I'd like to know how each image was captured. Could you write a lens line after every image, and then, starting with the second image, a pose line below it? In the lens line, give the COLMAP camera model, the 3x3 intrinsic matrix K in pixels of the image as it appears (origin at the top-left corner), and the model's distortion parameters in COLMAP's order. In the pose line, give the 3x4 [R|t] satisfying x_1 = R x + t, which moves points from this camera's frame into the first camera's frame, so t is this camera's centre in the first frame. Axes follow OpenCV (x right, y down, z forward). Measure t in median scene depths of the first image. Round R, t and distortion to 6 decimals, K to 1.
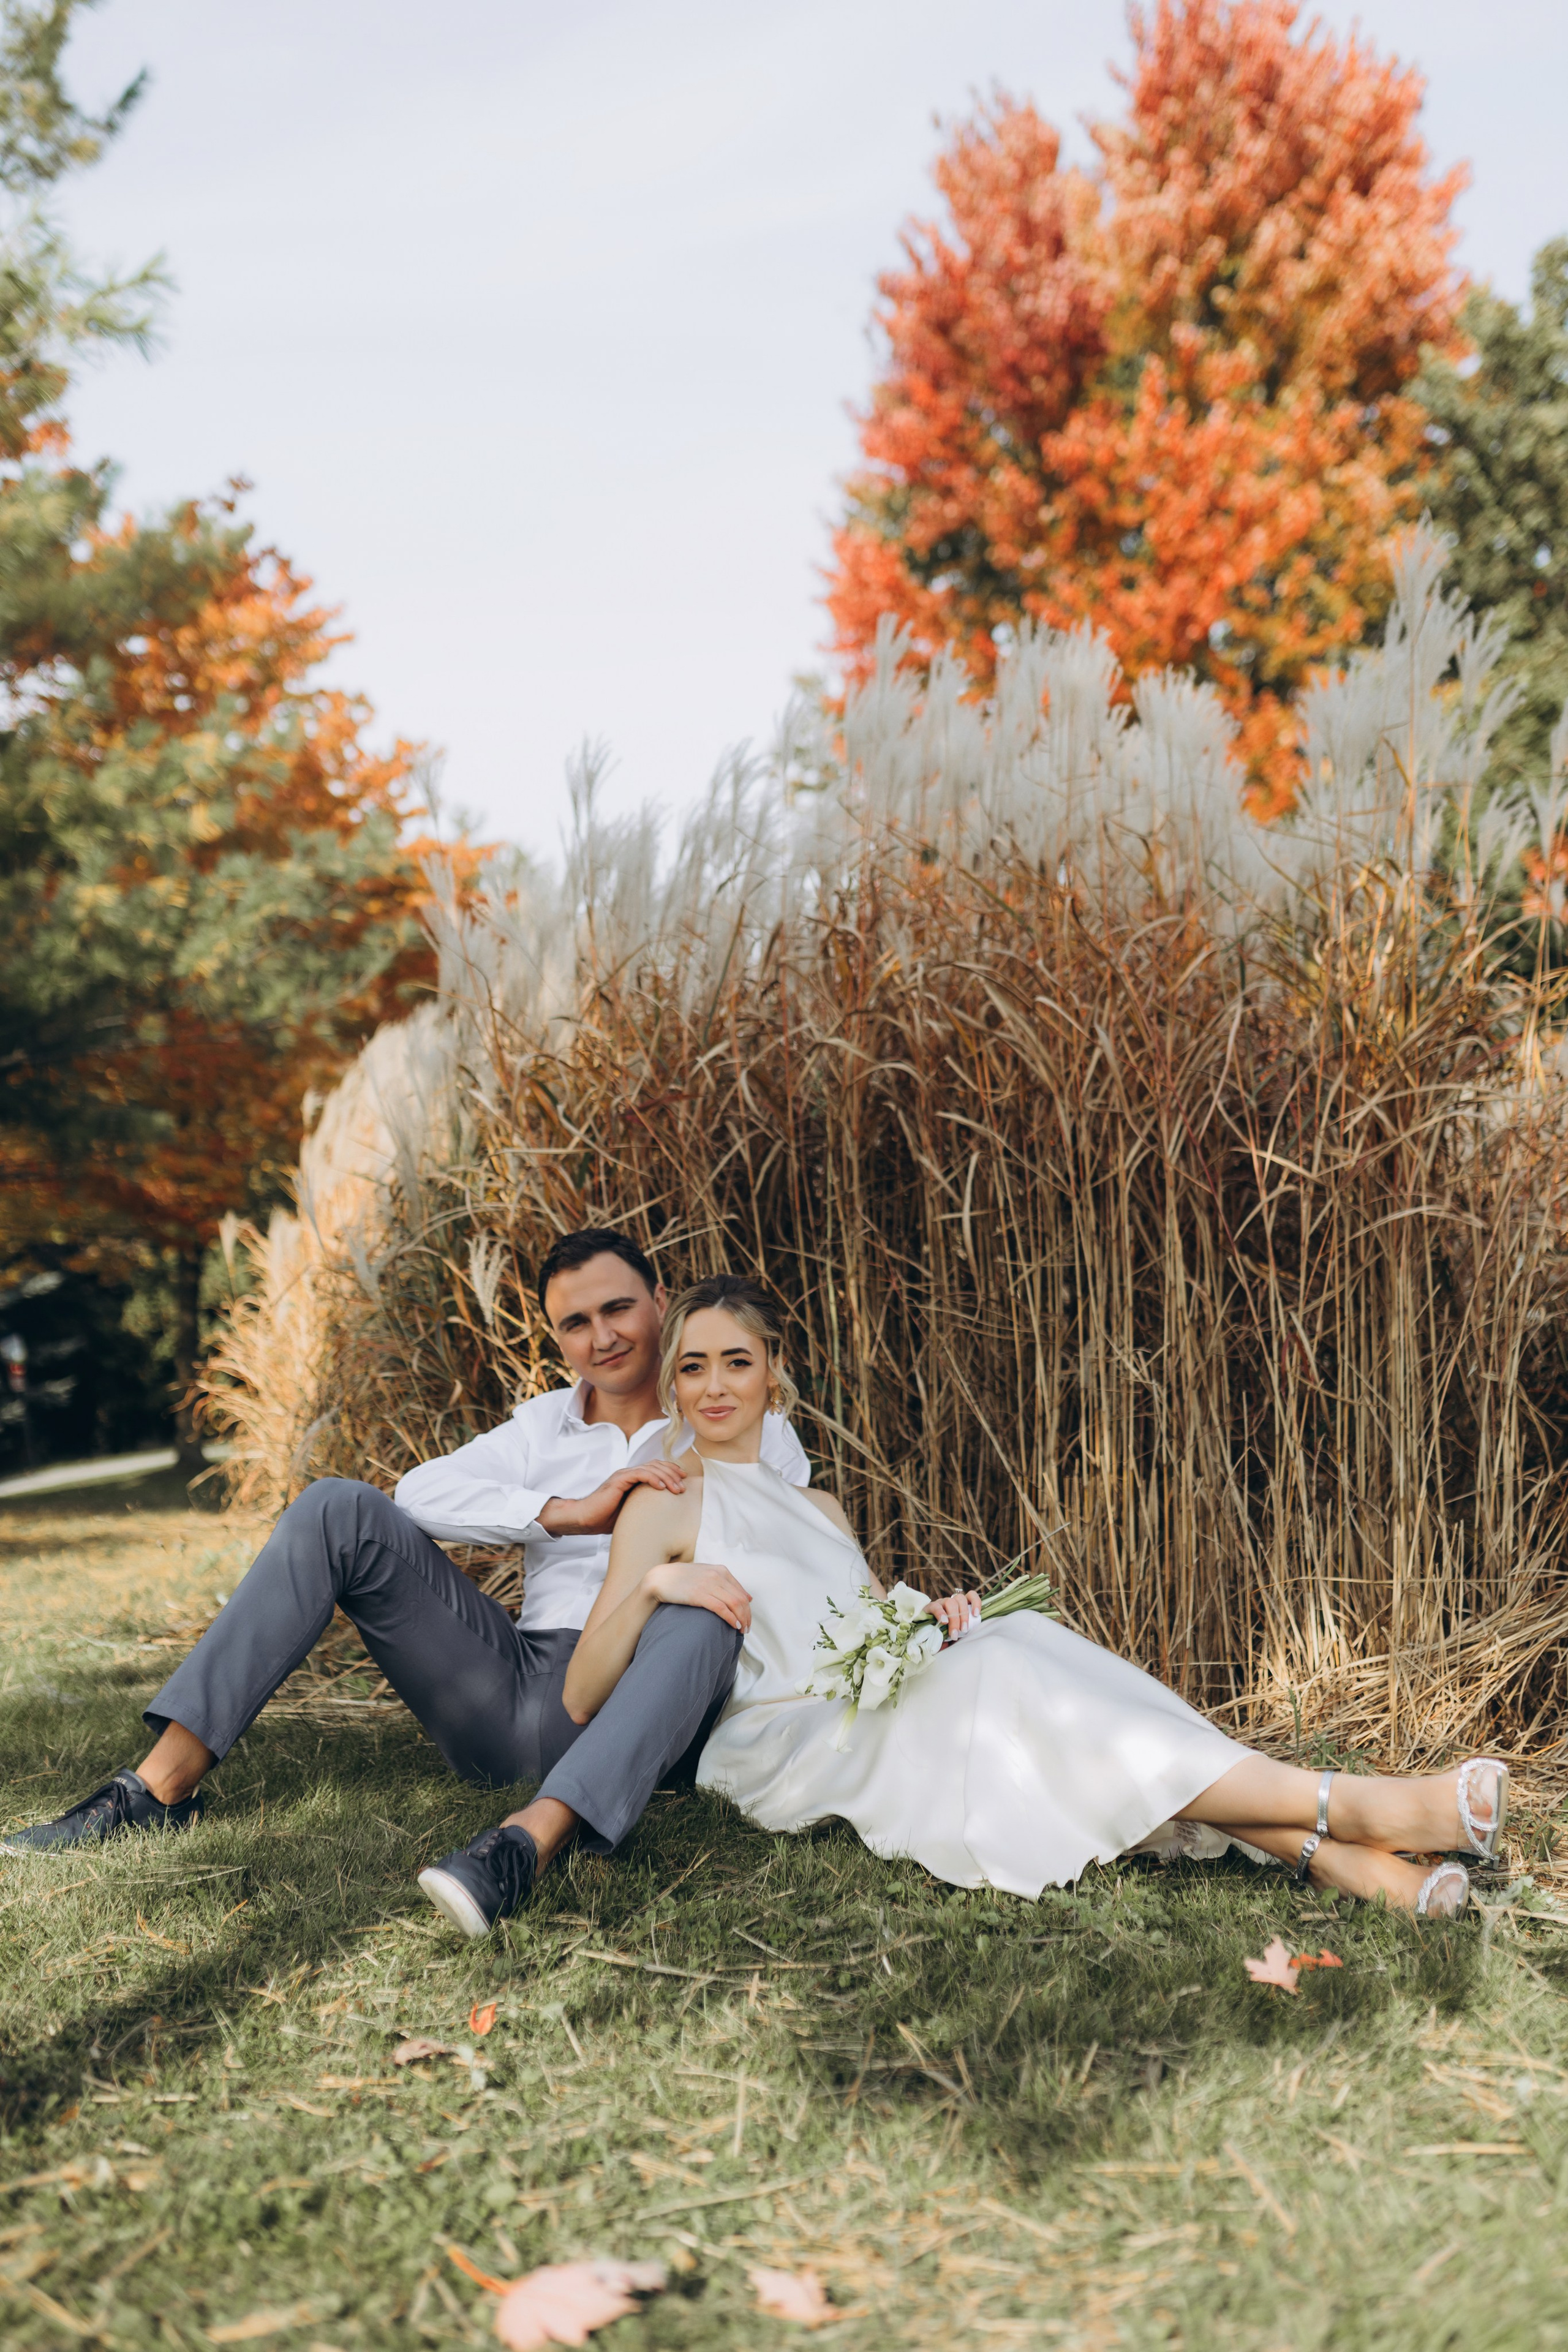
lens RADIAL K [[2211.5, 0, 784.0], [0, 2211.5, 1176.0], [0, 0, 1]] dist [0.073565, -0.128459]
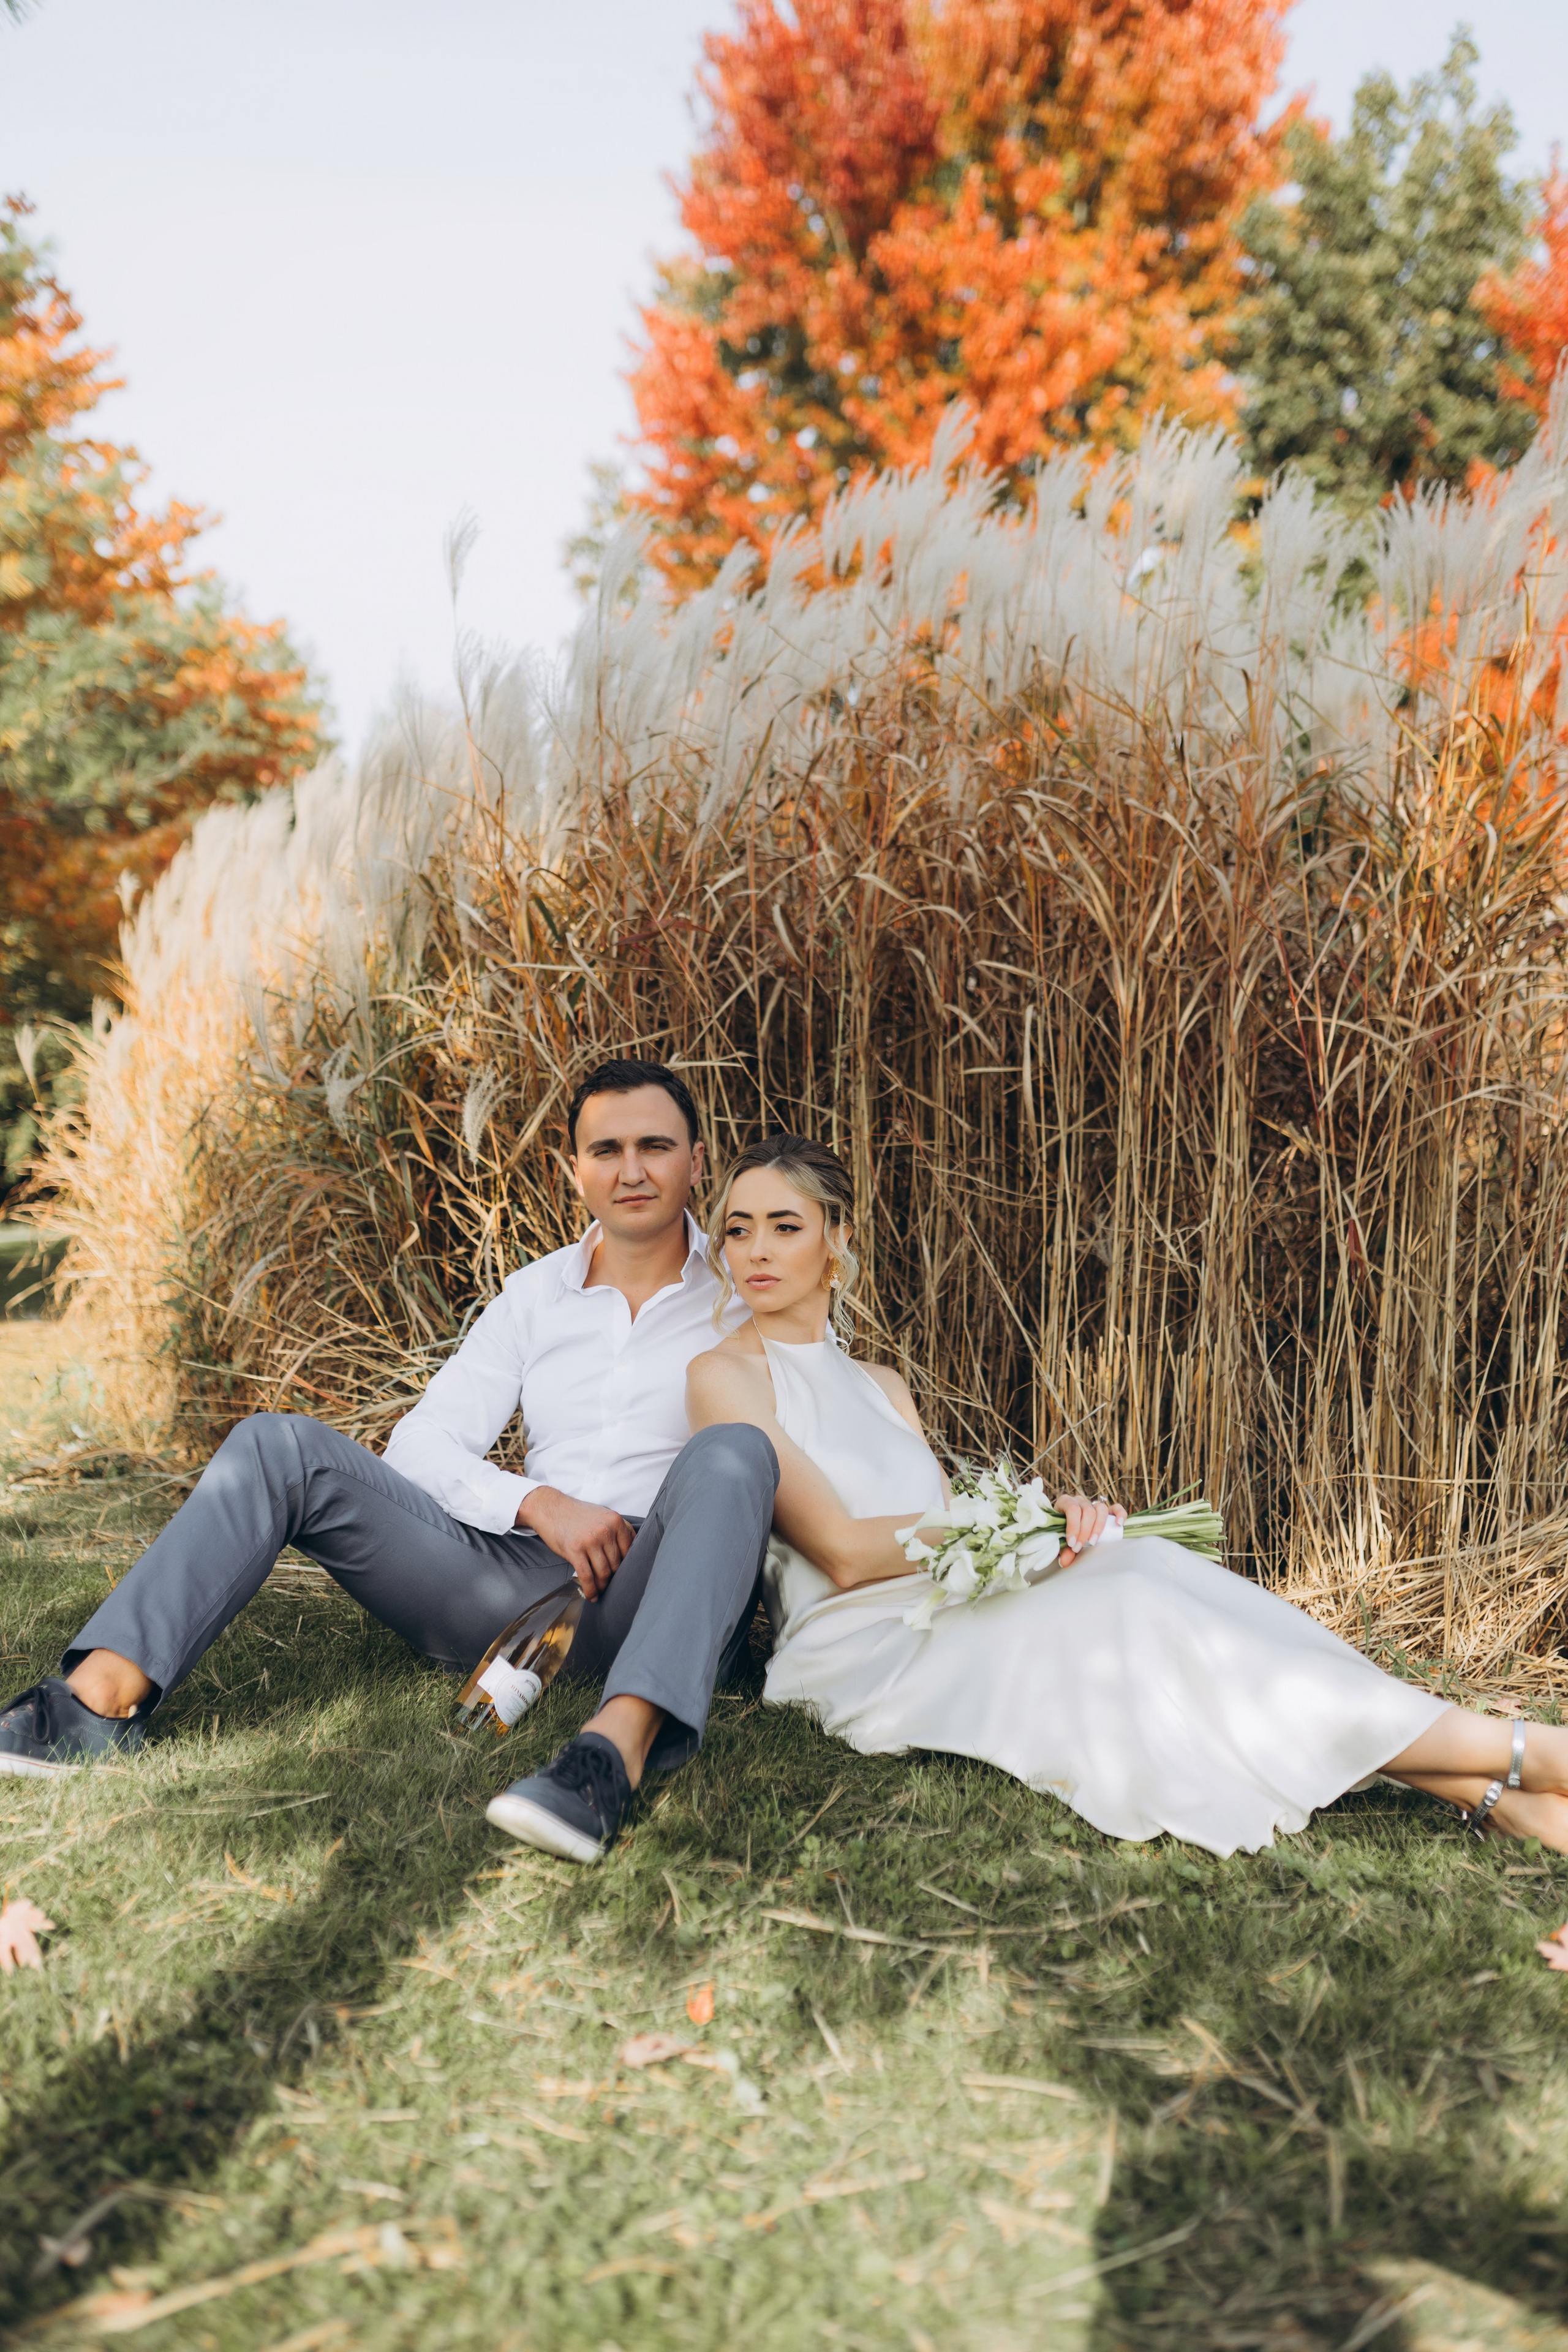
lens RADIAL K [[2223.7, 0, 784.0], [0, 2223.7, 1176.0], [0, 0, 1]] dist [0.061230, -0.114667]
pose [[0.991992, 0.043629, 0.118527, -0.106955], [-0.053167, 0.995493, 0.078531, -0.006763], [-0.114567, -0.084204, 0.989840, 0.077489]]
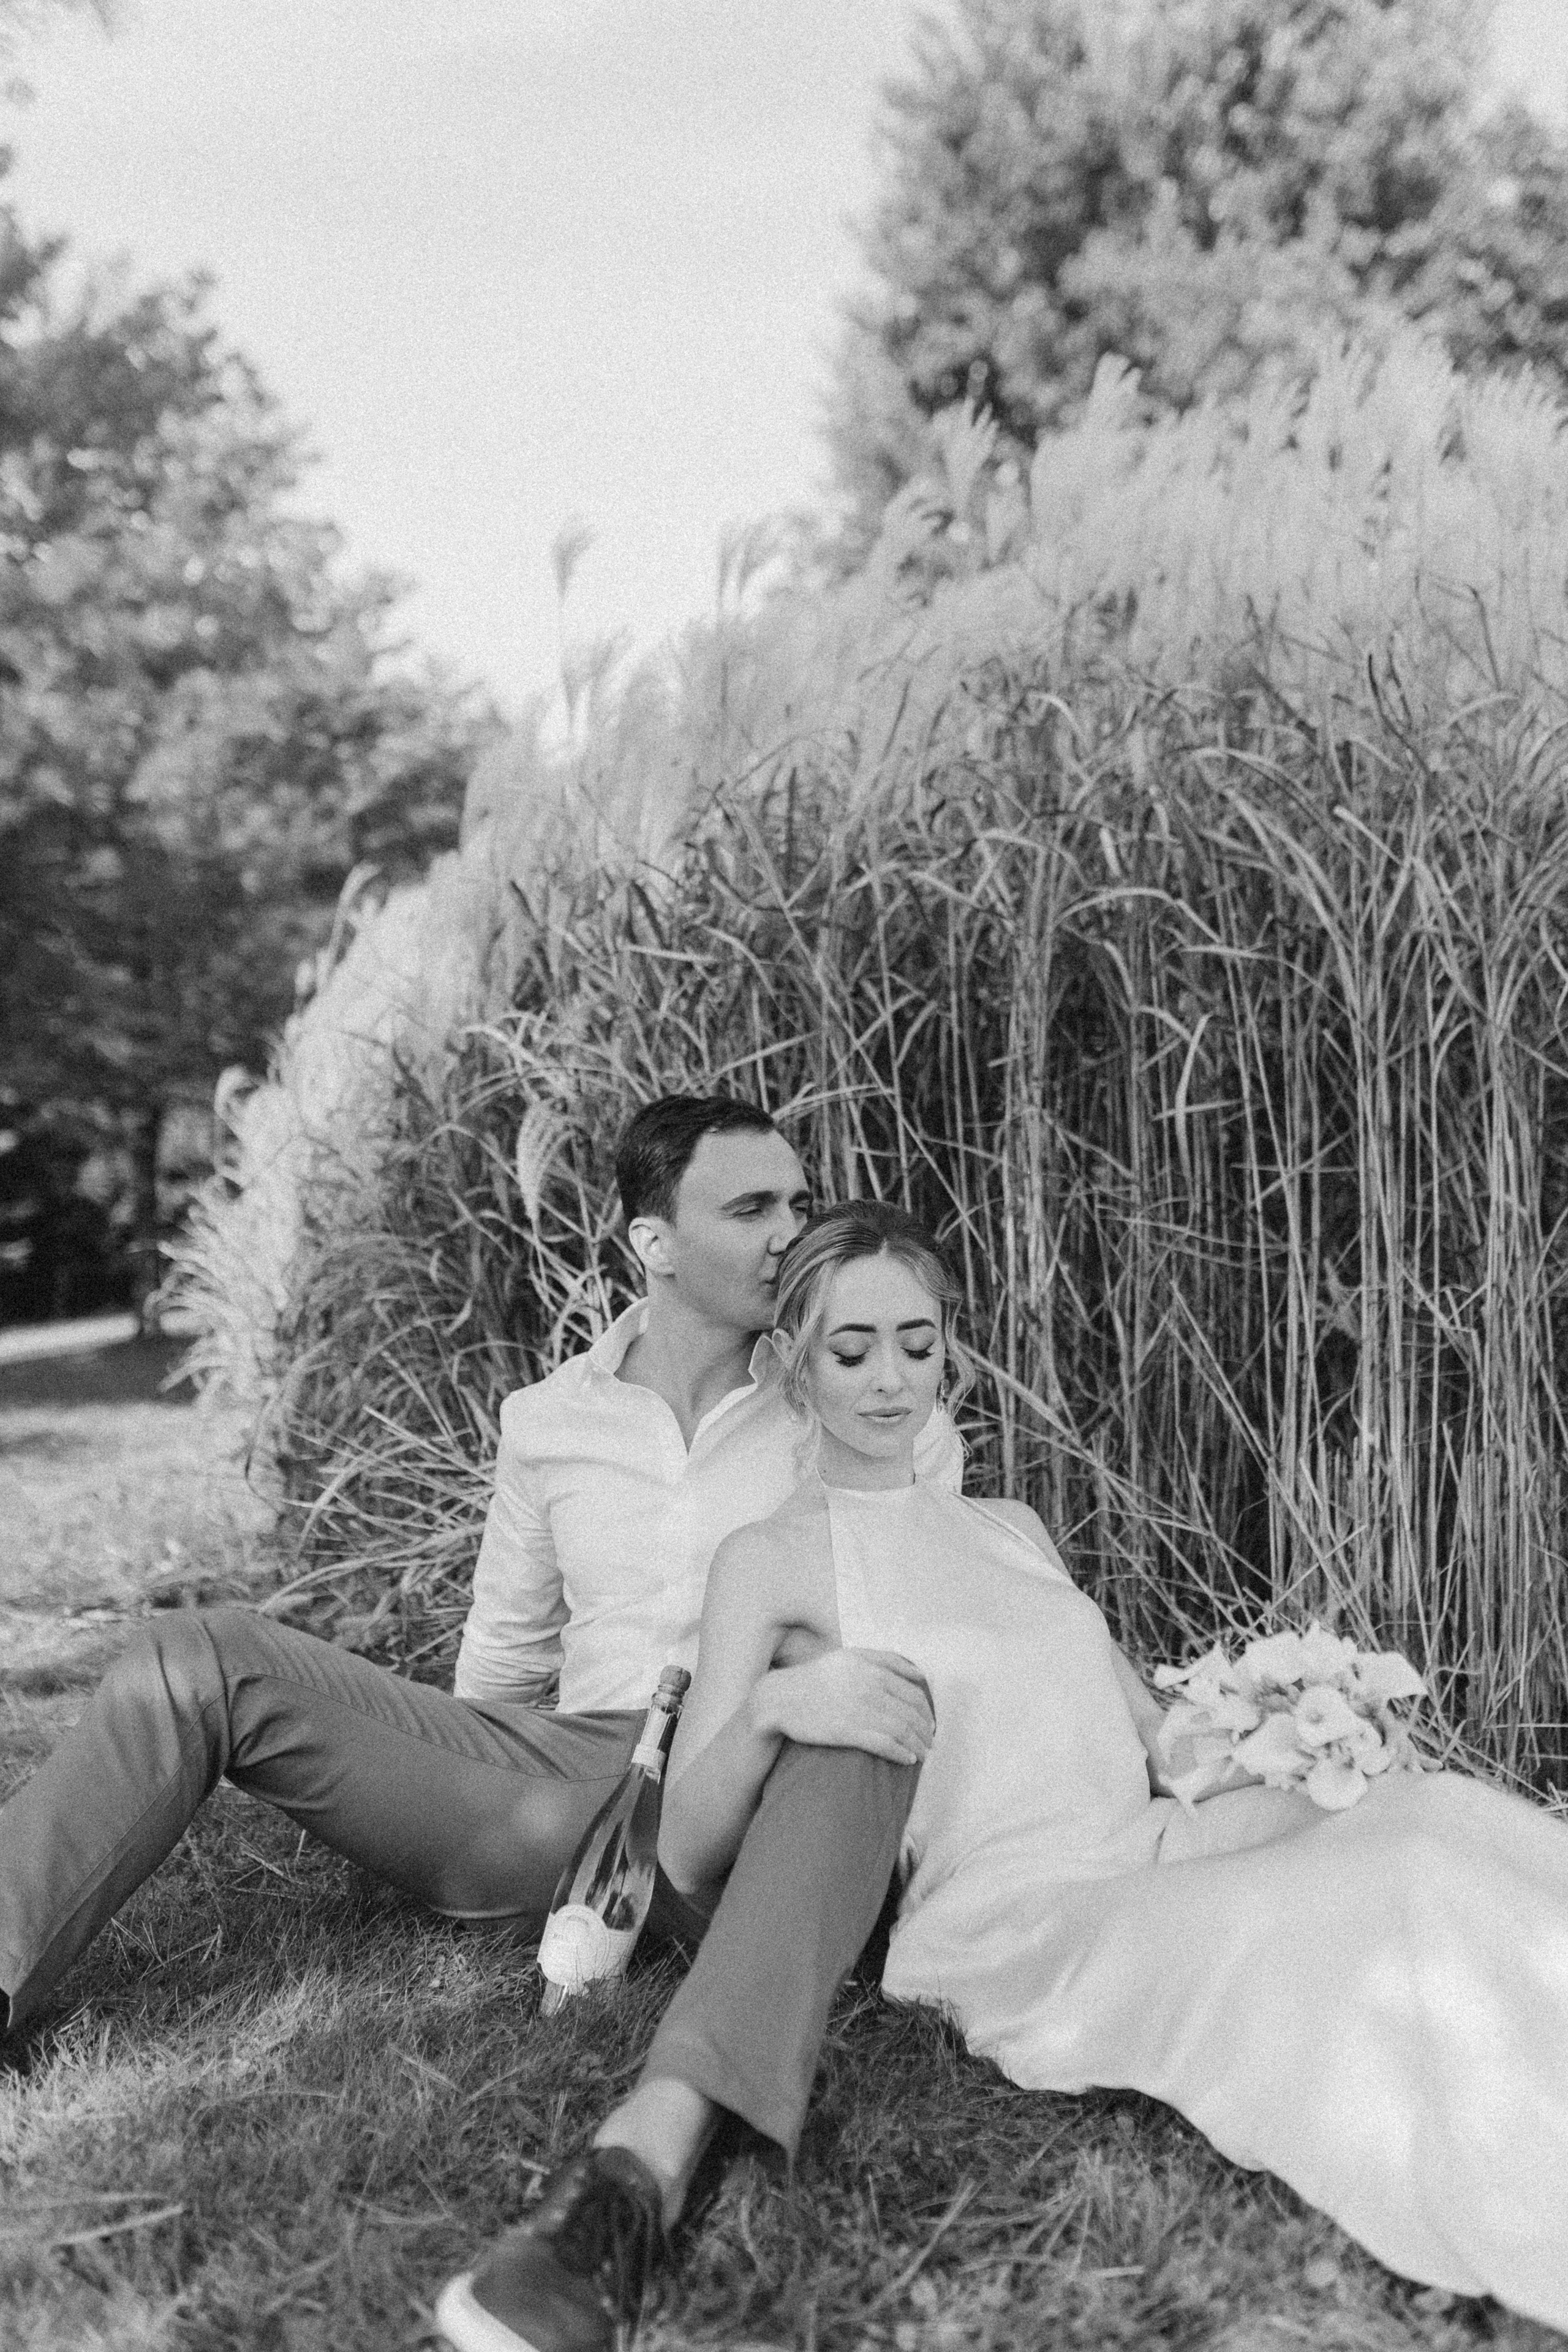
lens RADIAL K [[2211.5, 0, 784.0], [0, 2211.5, 1176.0], [0, 0, 1]] dist [0.073565, -0.128459]
pose [[0.999715, 0.017004, 0.016733, -0.062162], [-0.017950, 0.998149, 0.058113, 0.003491], [-0.015713, -0.058397, 0.998170, 0.259967]]
